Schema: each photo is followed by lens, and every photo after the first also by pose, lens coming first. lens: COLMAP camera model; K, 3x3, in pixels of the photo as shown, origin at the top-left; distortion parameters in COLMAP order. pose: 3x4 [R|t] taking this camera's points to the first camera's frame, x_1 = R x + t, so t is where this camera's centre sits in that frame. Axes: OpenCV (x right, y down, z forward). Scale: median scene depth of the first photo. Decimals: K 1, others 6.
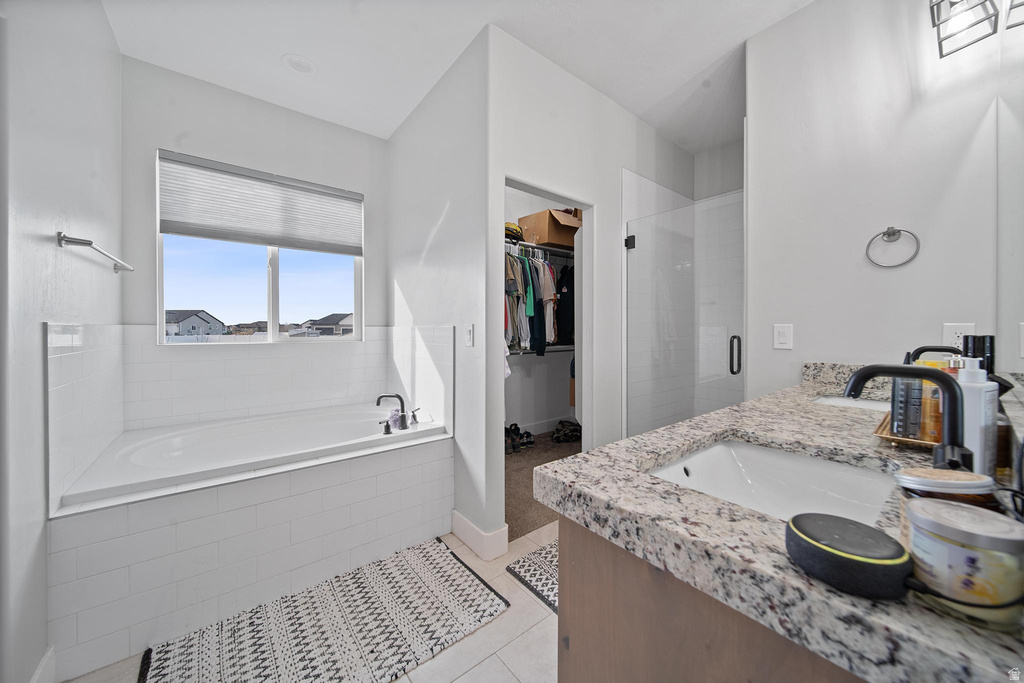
lens RADIAL K [[361.3, 0, 512.0], [0, 361.3, 341.5], [0, 0, 1]] dist [-0.000233, -0.000034]
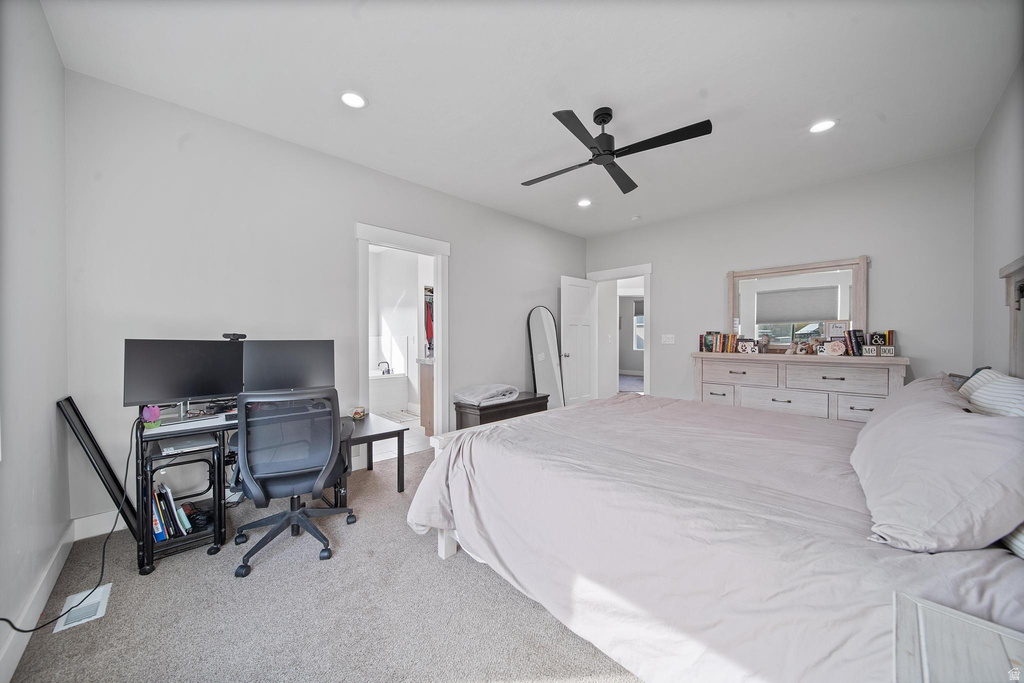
lens RADIAL K [[361.3, 0, 512.0], [0, 361.3, 341.5], [0, 0, 1]] dist [-0.000233, -0.000034]
pose [[0.996033, -0.000564, 0.088982, 0.366147], [0.002495, 0.999764, -0.021595, 0.056612], [-0.088949, 0.021731, 0.995799, -1.732518]]
